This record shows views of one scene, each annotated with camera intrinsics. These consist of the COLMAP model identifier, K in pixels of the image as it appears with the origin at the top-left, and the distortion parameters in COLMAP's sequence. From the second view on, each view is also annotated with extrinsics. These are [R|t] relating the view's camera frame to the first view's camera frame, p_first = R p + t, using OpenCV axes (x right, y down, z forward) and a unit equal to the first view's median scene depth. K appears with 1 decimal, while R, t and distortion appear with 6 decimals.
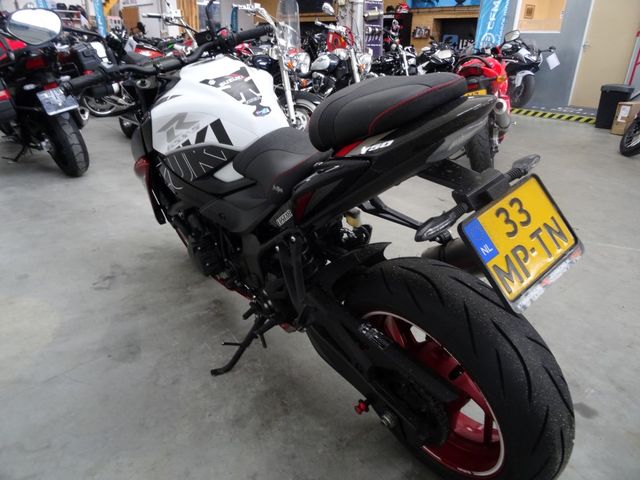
lens RADIAL K [[458.8, 0, 320.5], [0, 458.8, 239.9], [0, 0, 1]] dist [0.001244, 0.012985]
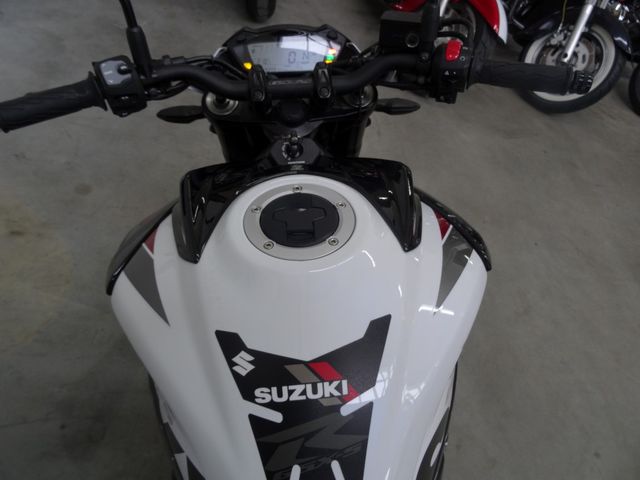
lens RADIAL K [[458.8, 0, 321.0], [0, 458.8, 242.2], [0, 0, 1]] dist [0.001244, 0.012985]
pose [[0.808693, 0.541458, -0.229868, -0.099220], [-0.428713, 0.810093, 0.399943, -0.324394], [0.402767, -0.224884, 0.887246, 0.453008]]
